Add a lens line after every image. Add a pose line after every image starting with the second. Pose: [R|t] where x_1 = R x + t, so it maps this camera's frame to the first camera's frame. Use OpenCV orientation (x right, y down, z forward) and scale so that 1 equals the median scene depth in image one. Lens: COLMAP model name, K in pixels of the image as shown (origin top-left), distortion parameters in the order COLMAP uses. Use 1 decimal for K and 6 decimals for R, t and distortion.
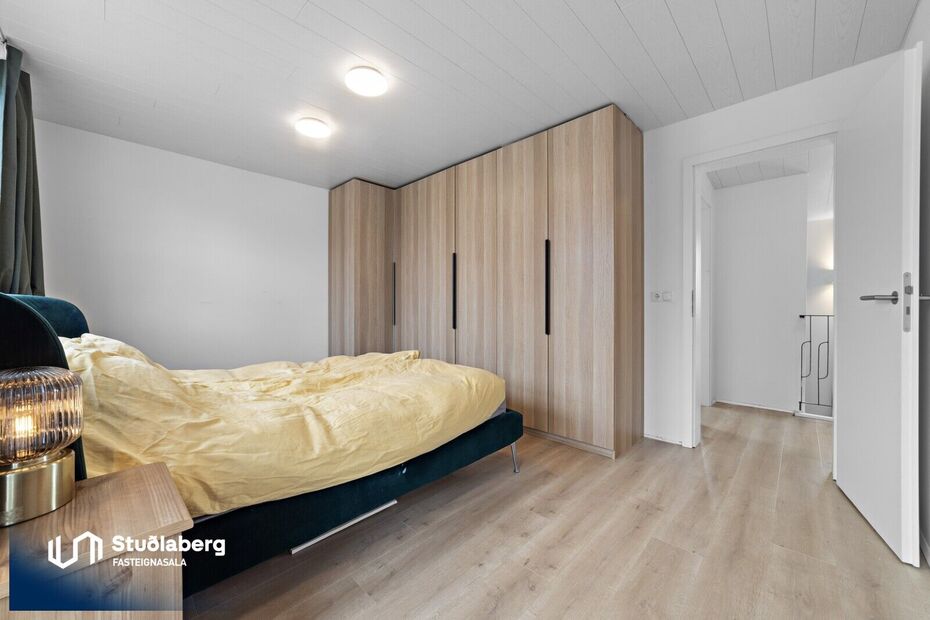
lens RADIAL K [[360.0, 0, 465.0], [0, 360.0, 310.0], [0, 0, 1]] dist [-0.001608, 0.000128]
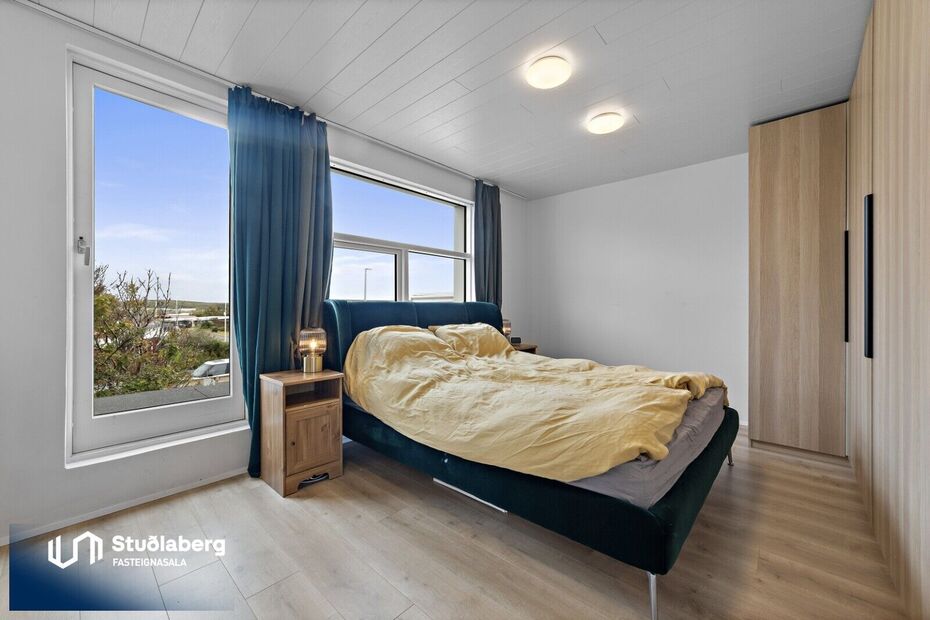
lens RADIAL K [[360.0, 0, 465.0], [0, 360.0, 310.0], [0, 0, 1]] dist [-0.001608, 0.000128]
pose [[0.034295, 0.010381, -0.999358, 0.730340], [-0.014034, 0.999852, 0.009905, -0.013656], [0.999313, 0.013685, 0.034436, 0.814487]]
